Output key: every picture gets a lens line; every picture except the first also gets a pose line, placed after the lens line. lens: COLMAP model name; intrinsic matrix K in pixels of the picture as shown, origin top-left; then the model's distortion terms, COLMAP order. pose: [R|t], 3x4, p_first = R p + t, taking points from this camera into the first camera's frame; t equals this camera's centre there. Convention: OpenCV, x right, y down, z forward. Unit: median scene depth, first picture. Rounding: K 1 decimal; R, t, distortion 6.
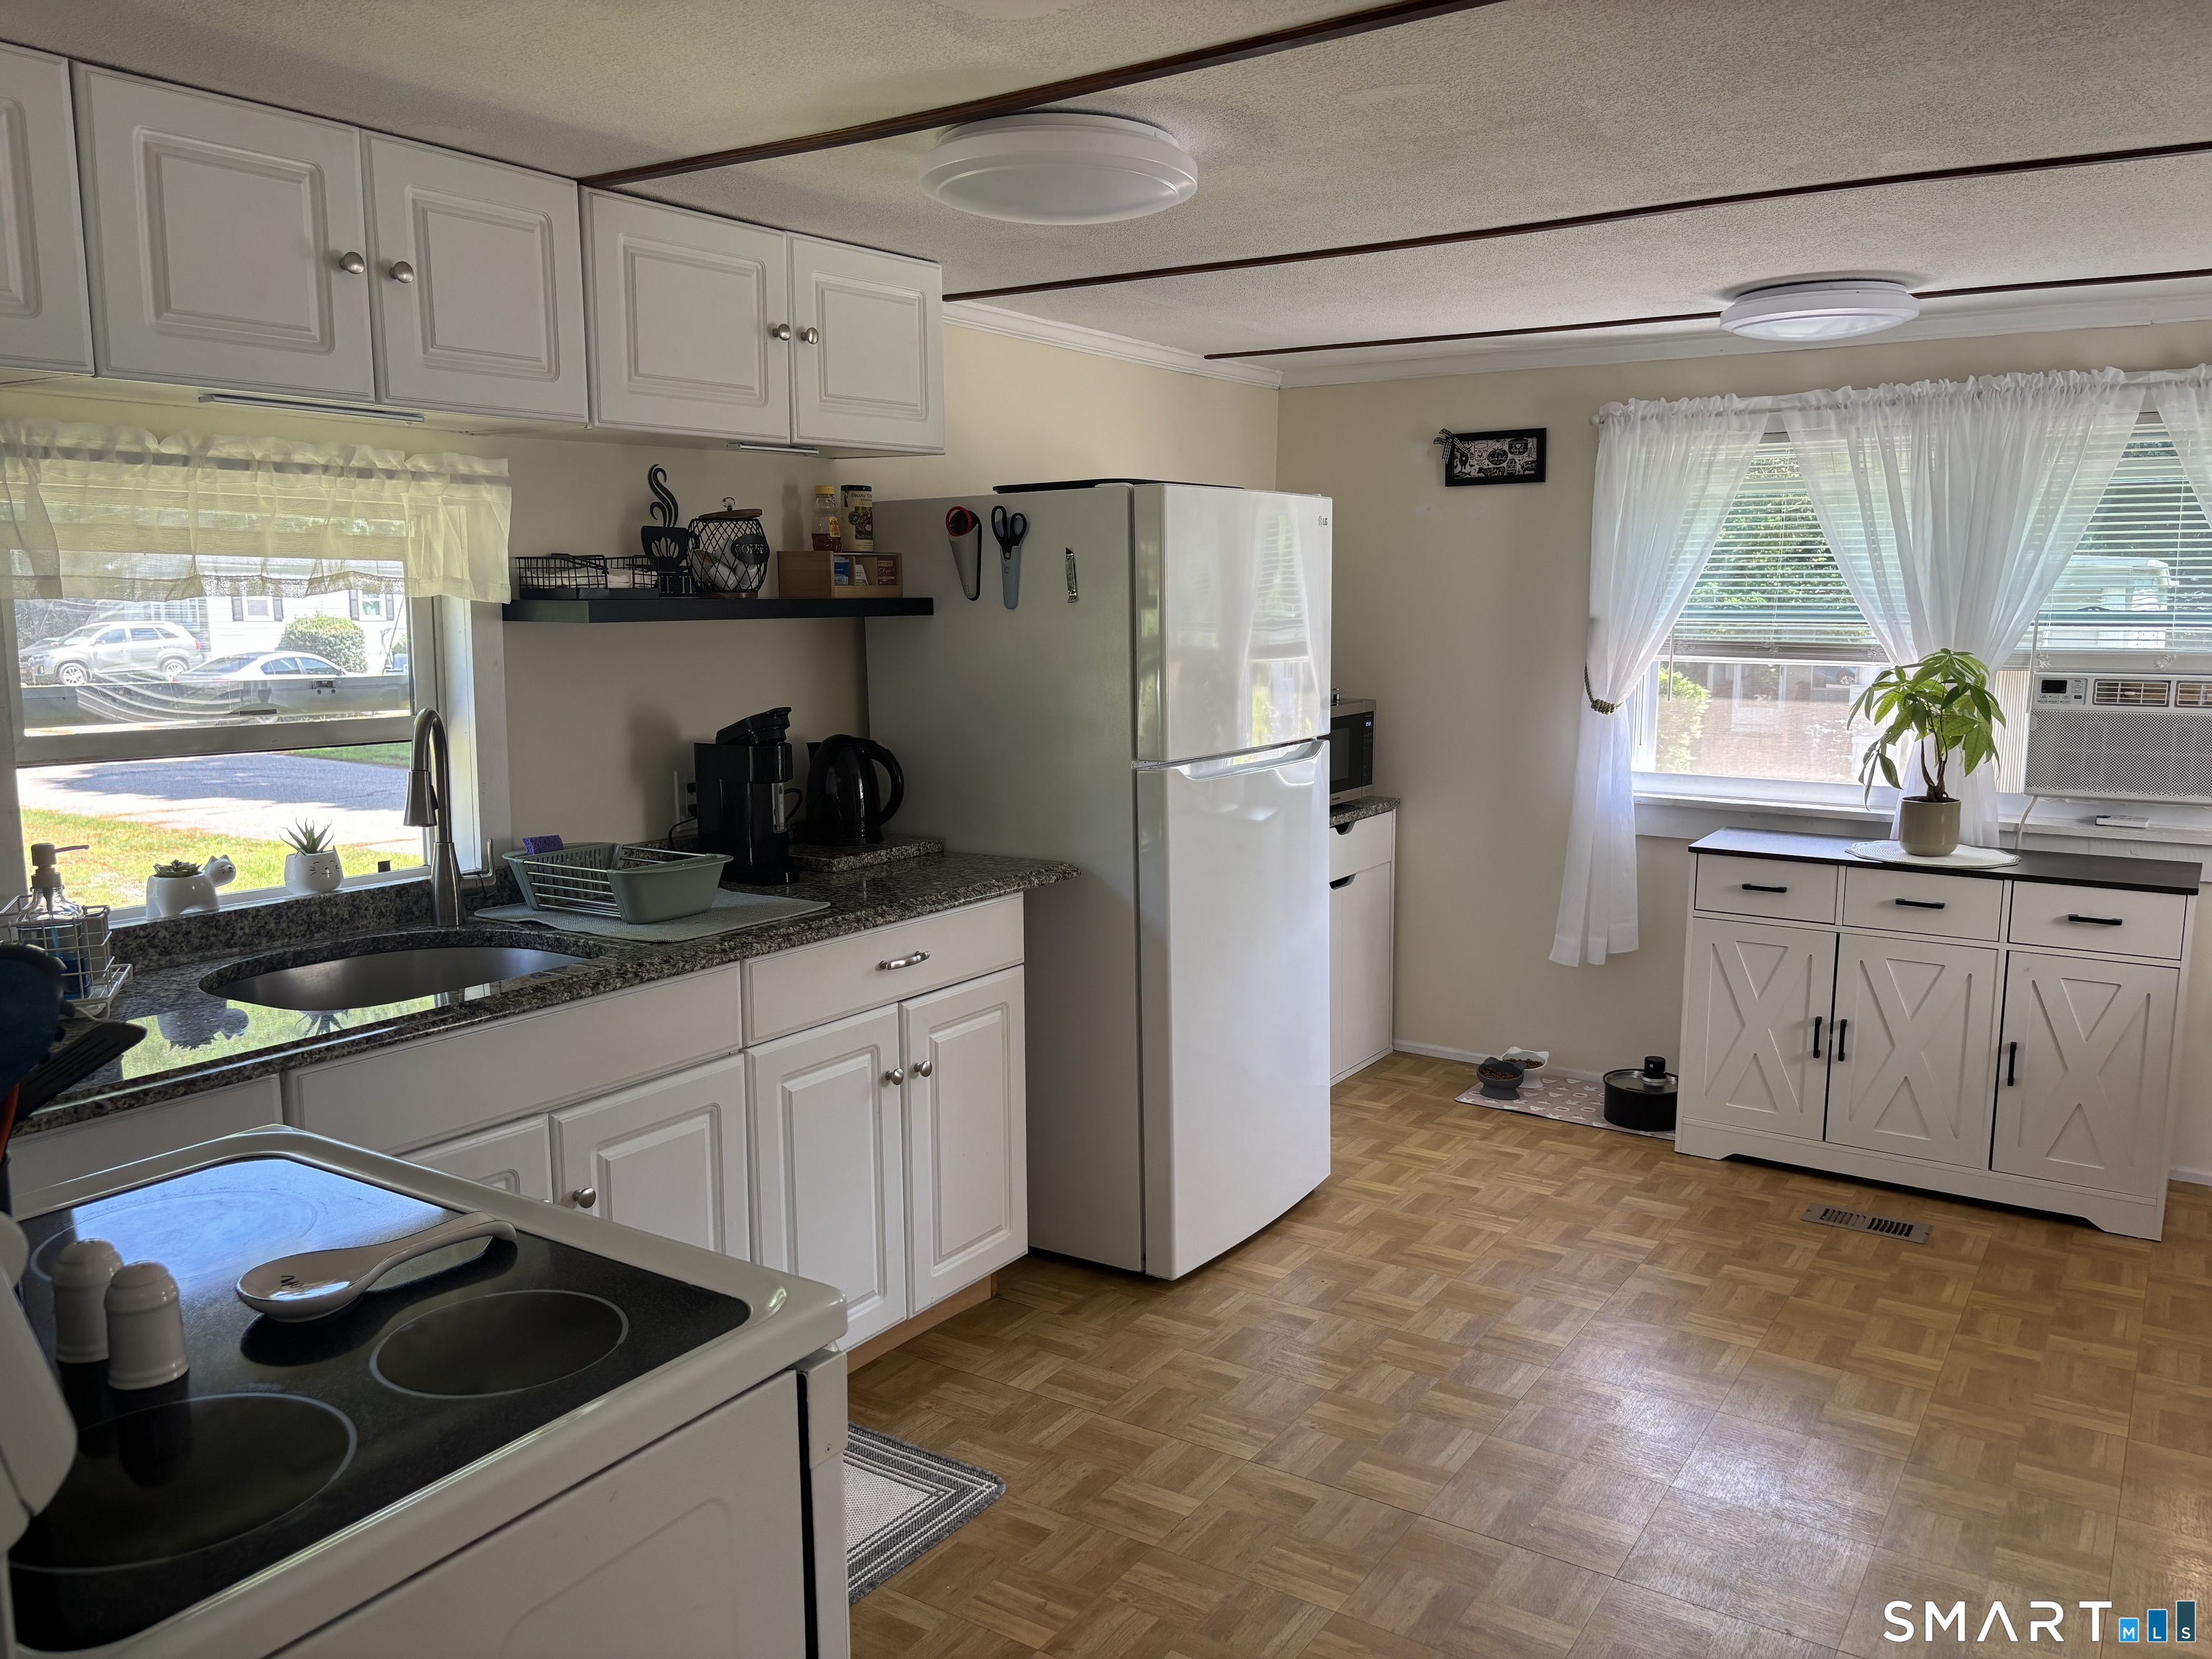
lens RADIAL K [[1672.2, 0, 1102.0], [0, 1672.2, 836.0], [0, 0, 1]] dist [0.053808, -0.058835]
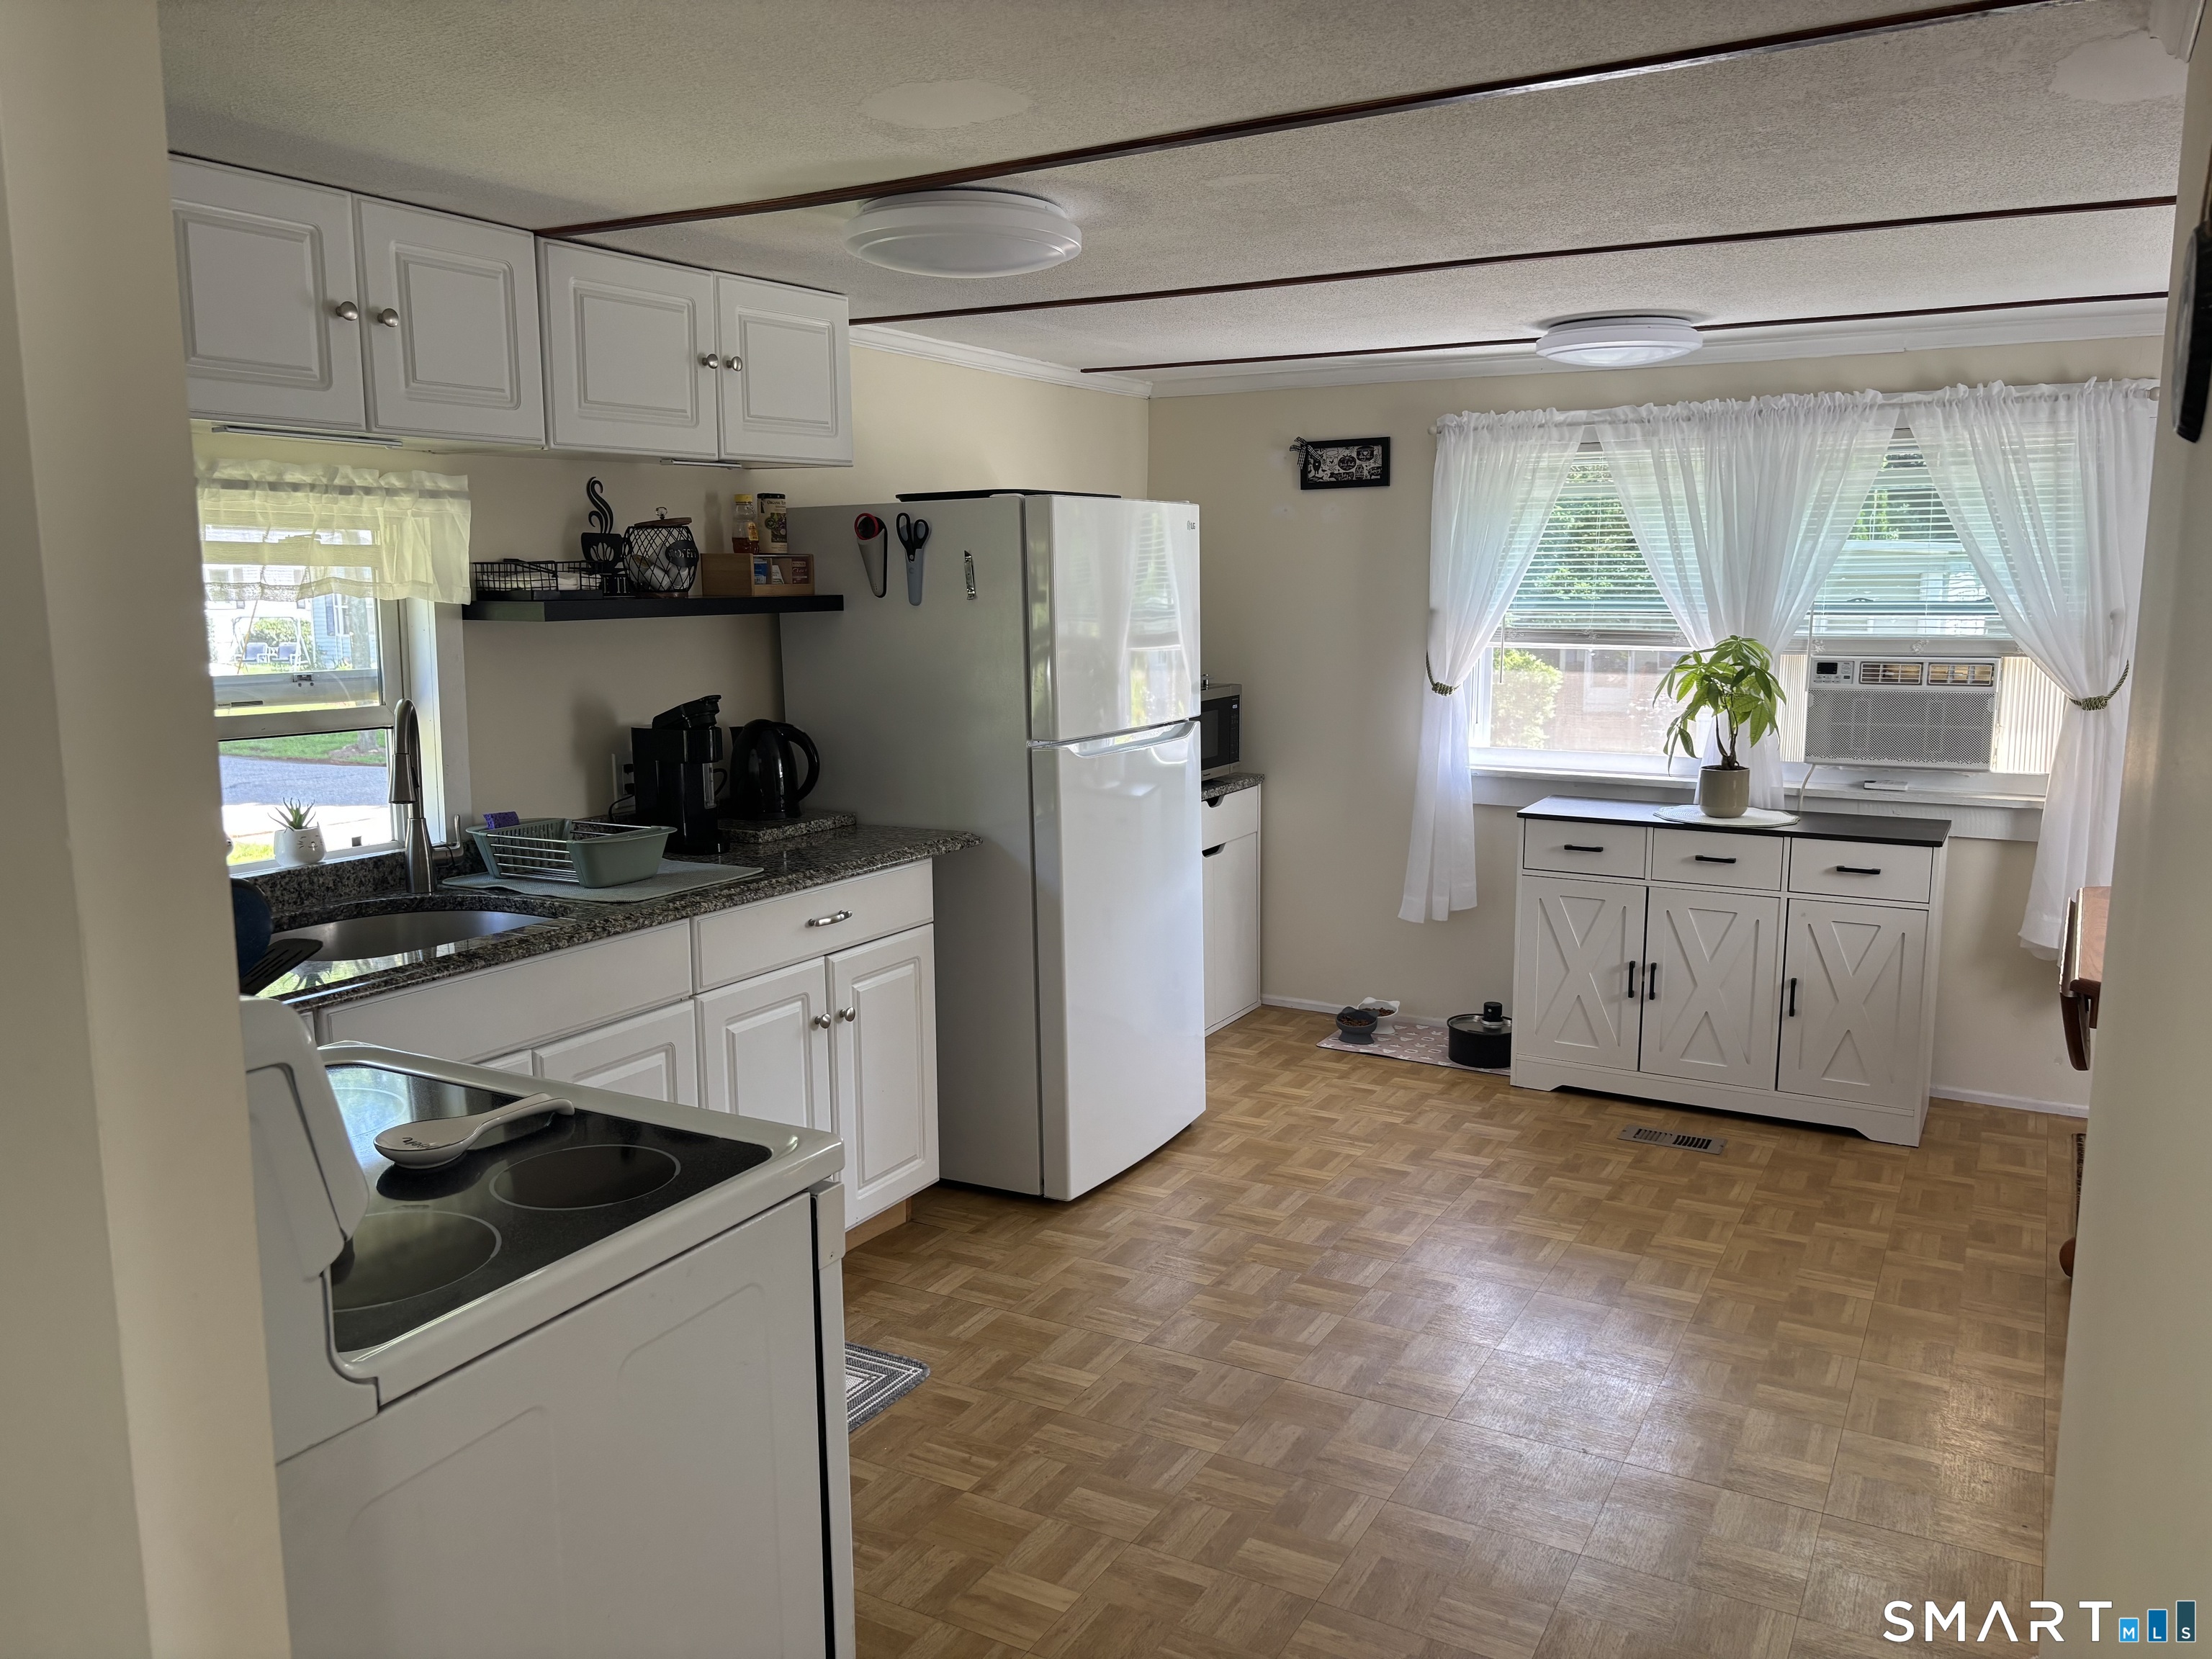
lens RADIAL K [[1672.2, 0, 1100.5], [0, 1672.2, 821.6], [0, 0, 1]] dist [0.053808, -0.058835]
pose [[0.997071, -0.014095, 0.075172, -0.019716], [0.014052, 0.999901, 0.001095, 0.010308], [-0.075180, -0.000036, 0.997170, -0.140432]]
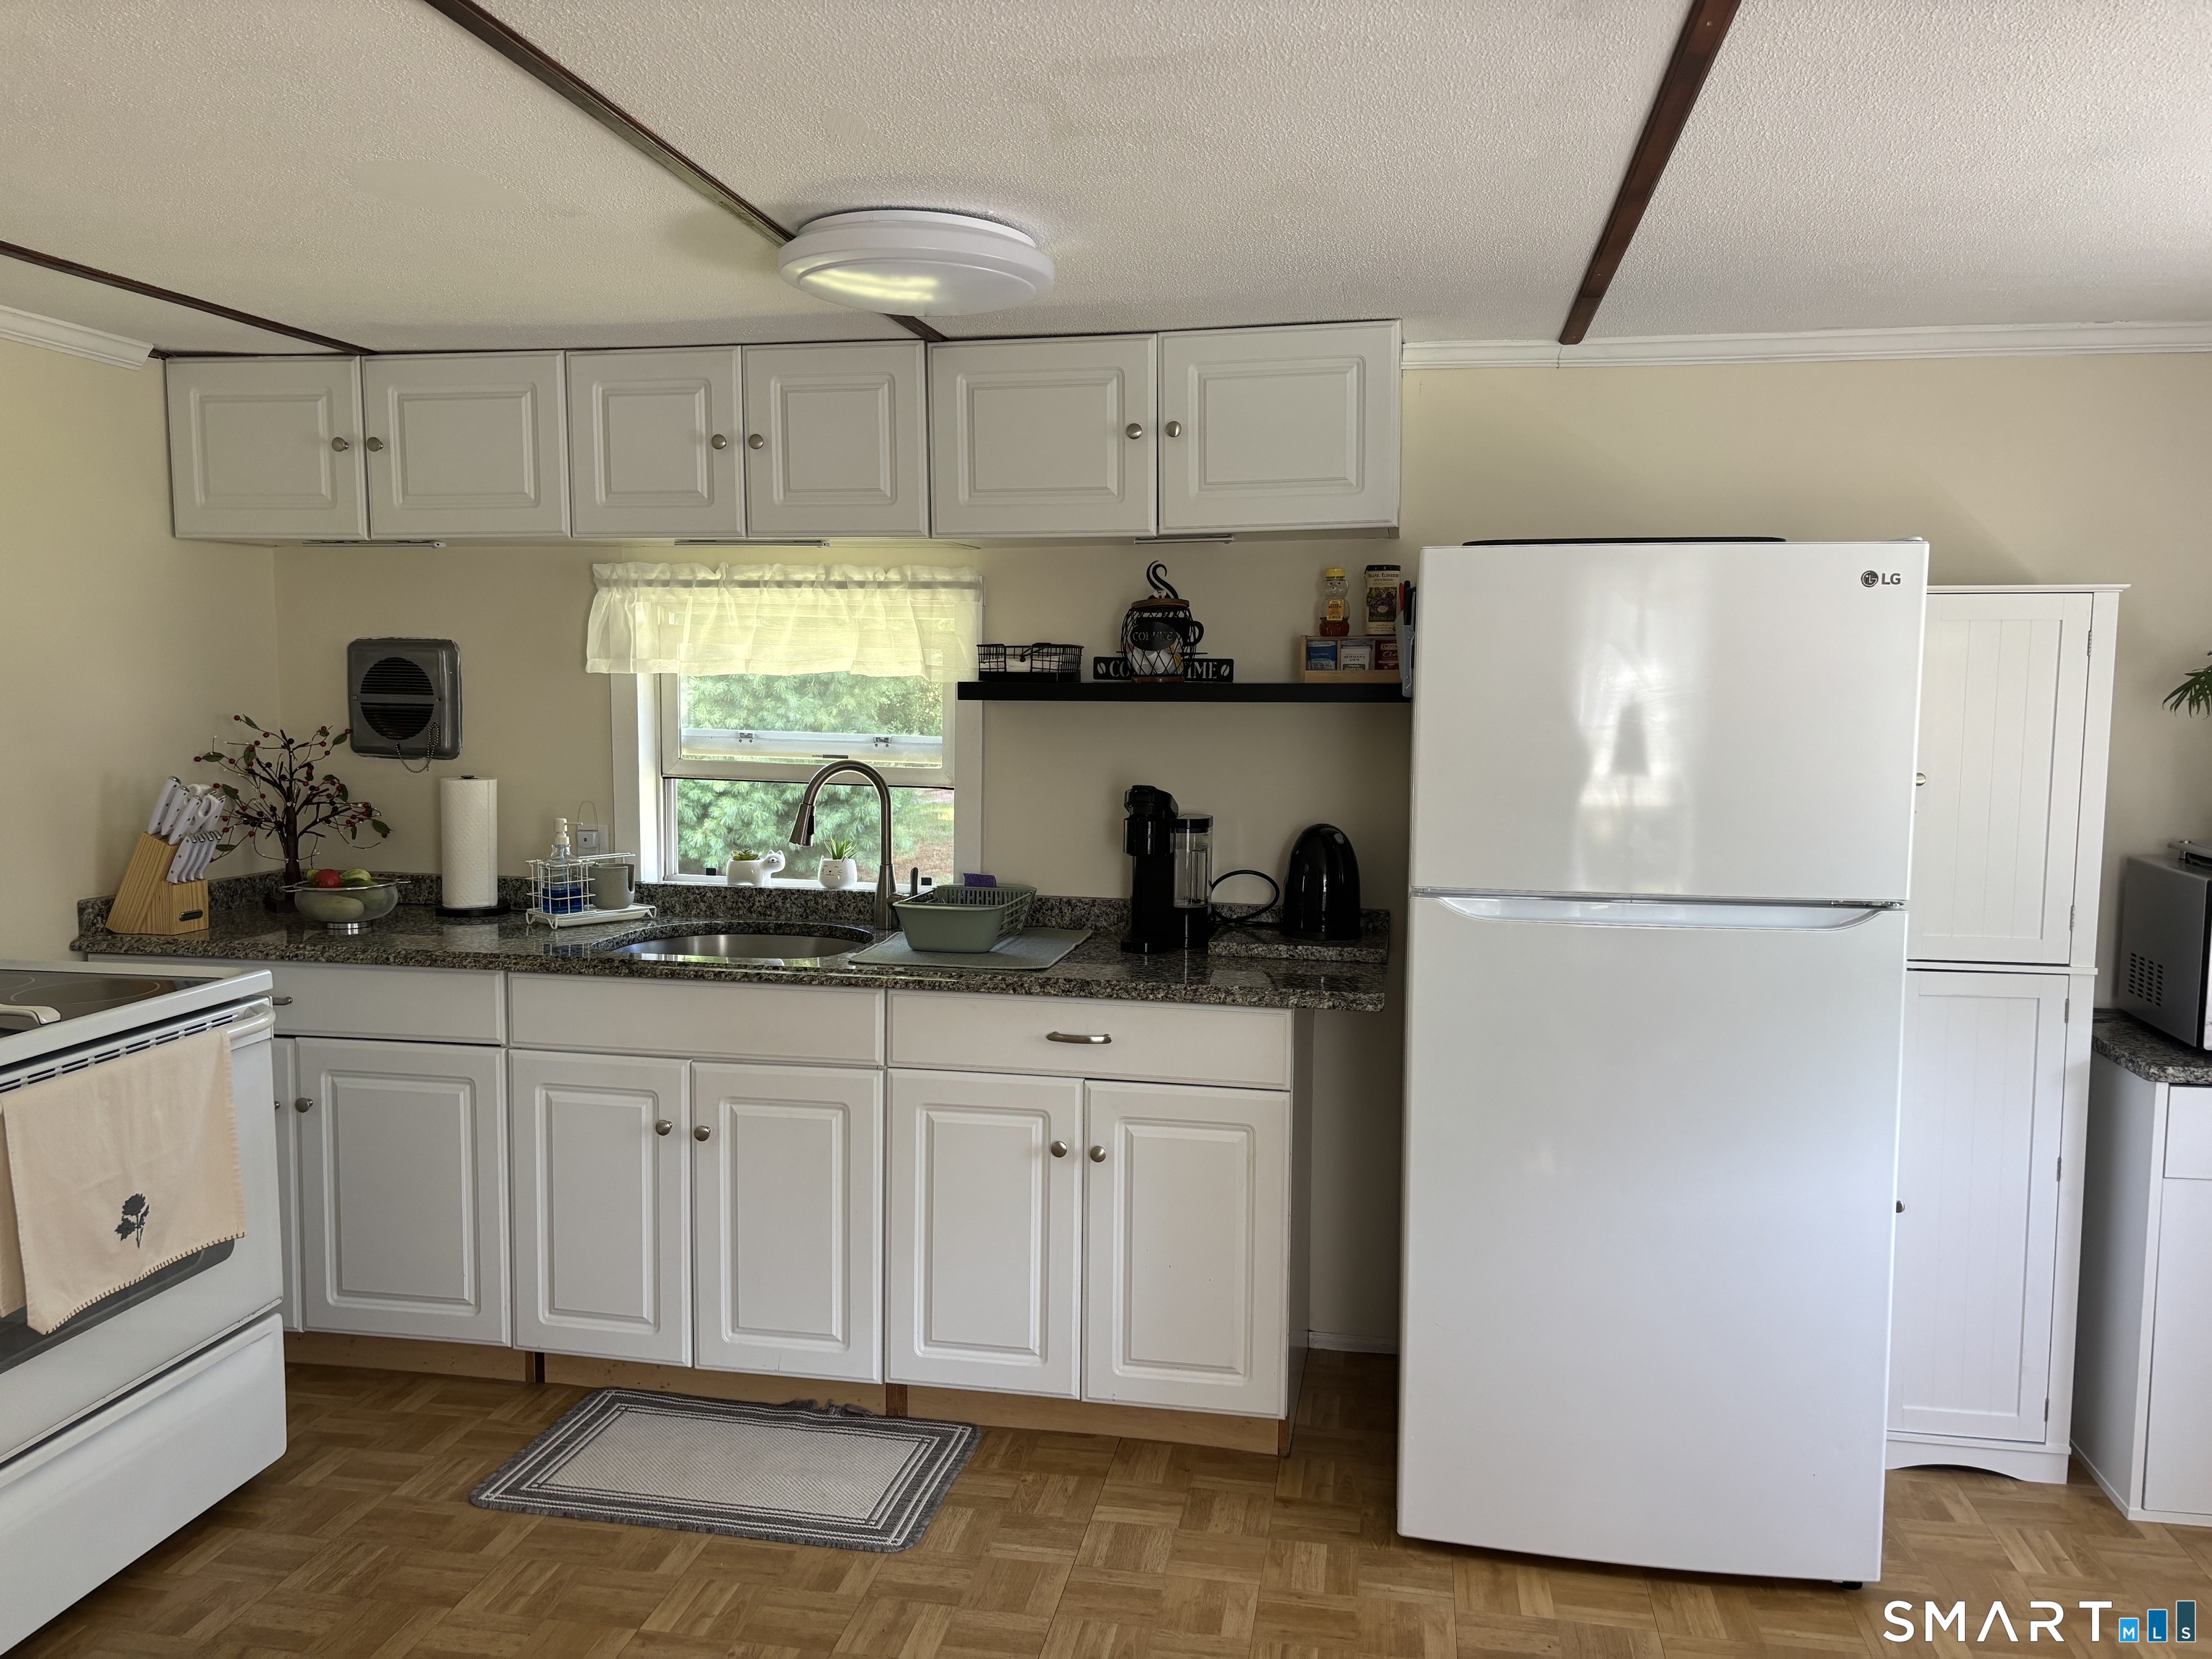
lens RADIAL K [[1672.2, 0, 1112.7], [0, 1672.2, 837.0], [0, 0, 1]] dist [0.053808, -0.058835]
pose [[0.404822, 0.099297, -0.908988, 0.786395], [-0.146799, 0.988250, 0.042578, -0.090829], [0.902535, 0.116202, 0.414642, 0.577070]]
